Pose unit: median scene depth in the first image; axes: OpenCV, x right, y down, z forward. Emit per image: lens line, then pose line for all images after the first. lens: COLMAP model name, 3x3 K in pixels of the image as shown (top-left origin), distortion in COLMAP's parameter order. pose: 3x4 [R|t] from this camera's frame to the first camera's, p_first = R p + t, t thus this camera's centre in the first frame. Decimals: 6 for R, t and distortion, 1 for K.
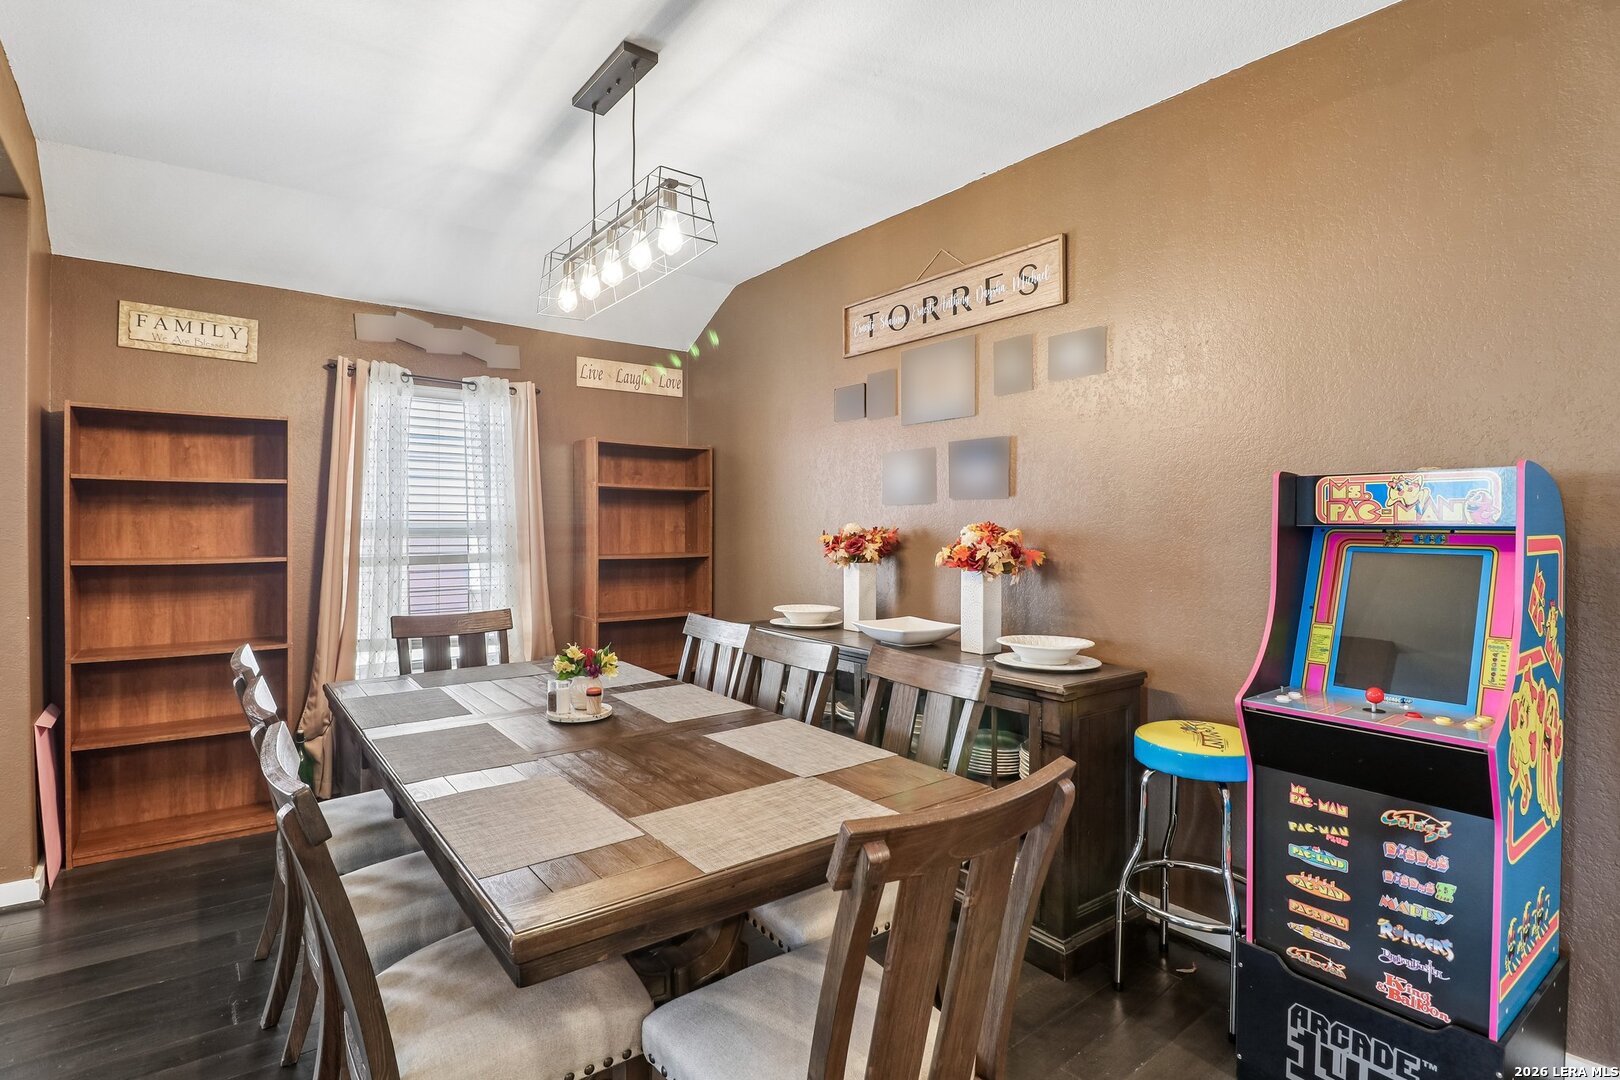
lens RADIAL K [[796.1, 0, 794.6], [0, 796.1, 518.3], [0, 0, 1]] dist [0.001398, -0.013765]
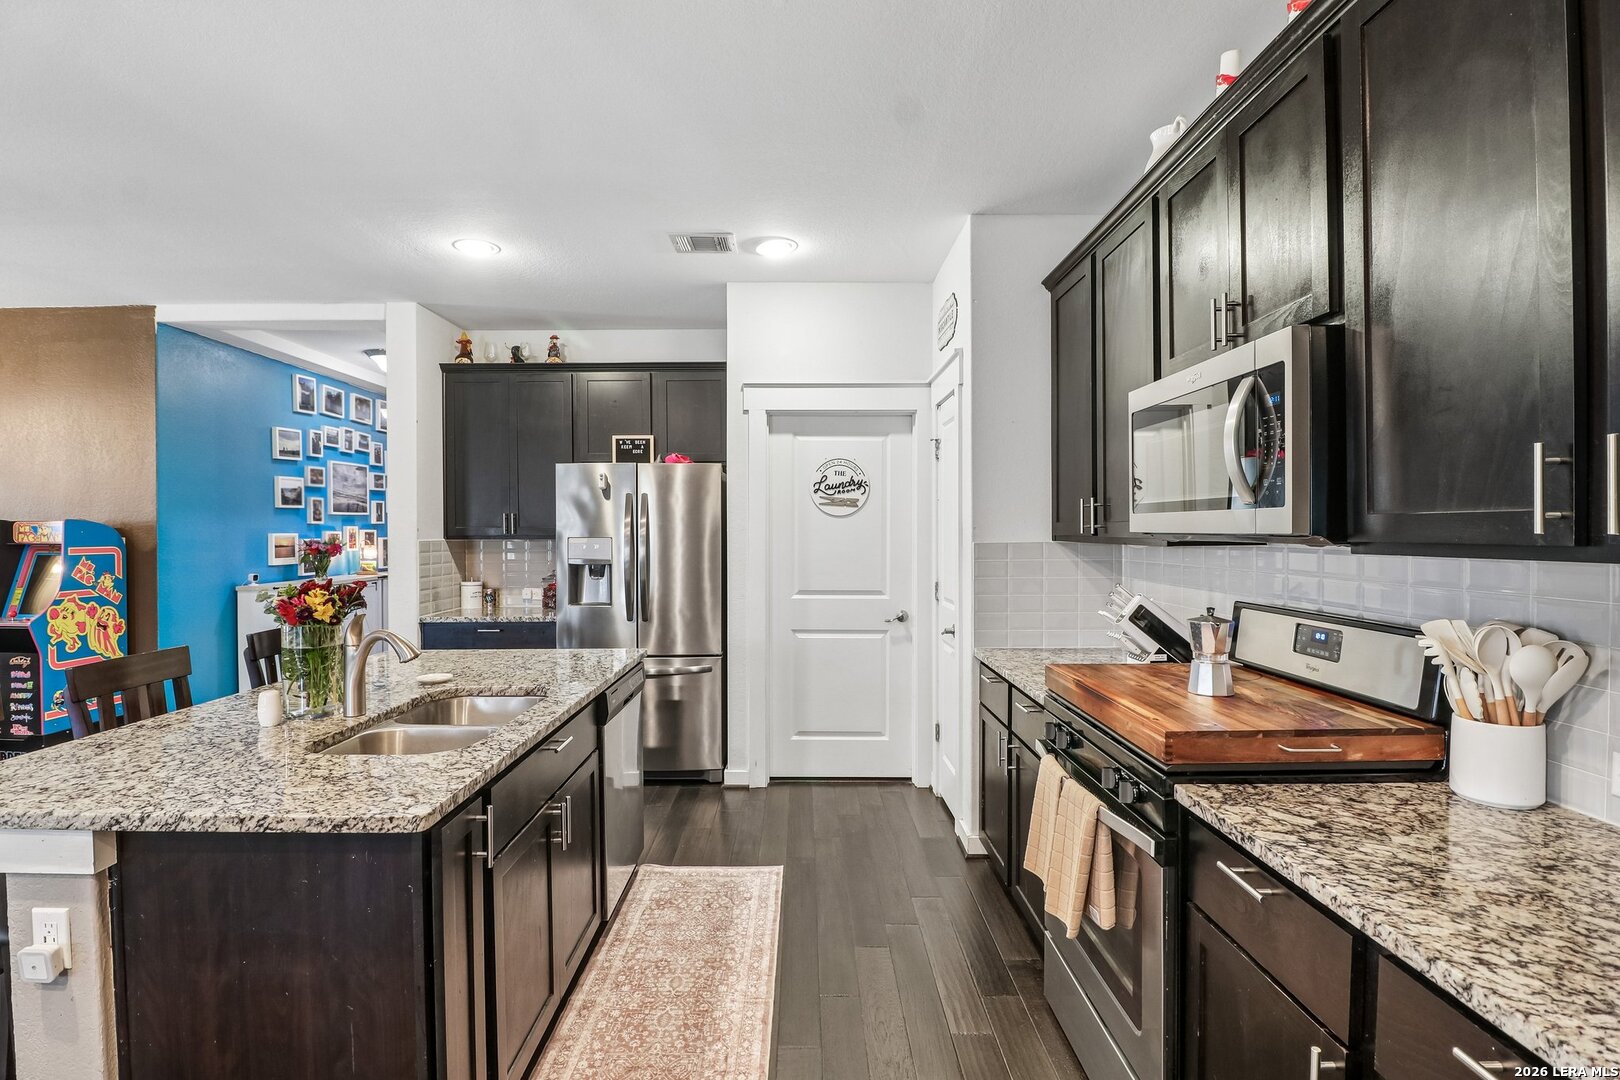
lens RADIAL K [[796.1, 0, 794.6], [0, 796.1, 518.3], [0, 0, 1]] dist [0.001398, -0.013765]
pose [[0.612372, 0.009820, 0.790509, 0.134634], [-0.002951, 0.999944, -0.010136, -0.024830], [-0.790565, 0.003874, 0.612366, -1.112283]]
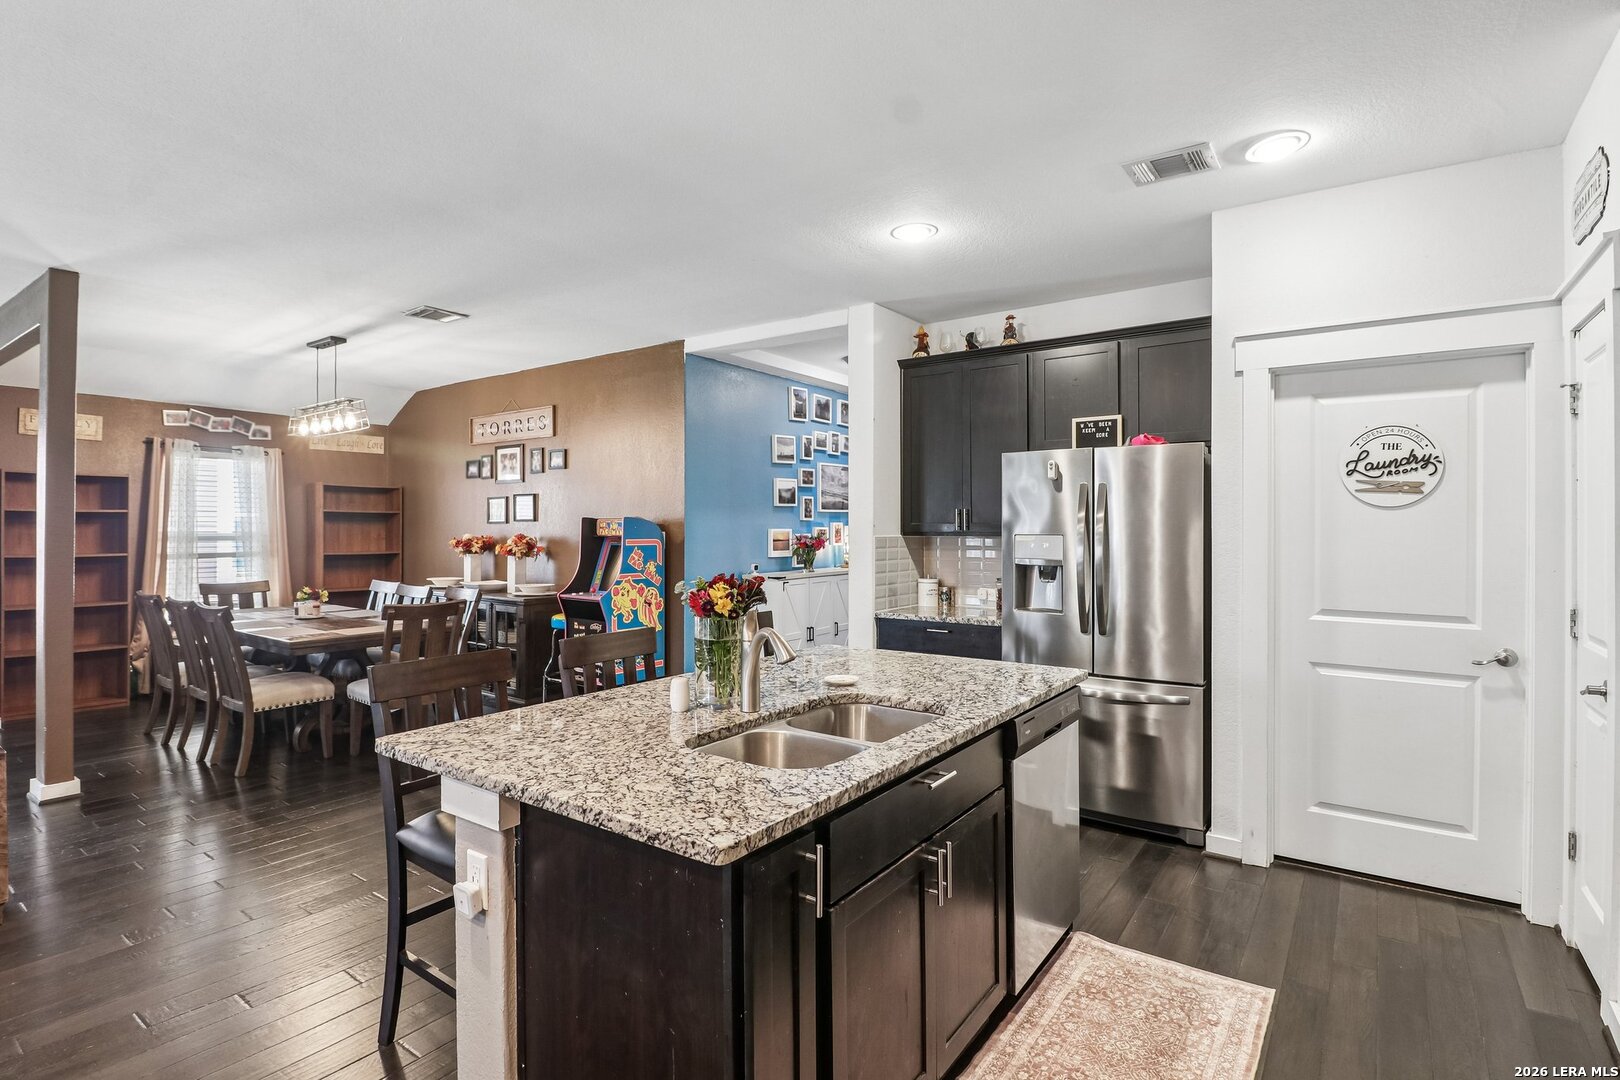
lens RADIAL K [[796.1, 0, 794.6], [0, 796.1, 518.3], [0, 0, 1]] dist [0.001398, -0.013765]
pose [[0.960720, 0.003195, 0.277502, 0.290673], [-0.002026, 0.999988, -0.004500, -0.023670], [-0.277513, 0.003762, 0.960715, -1.061831]]
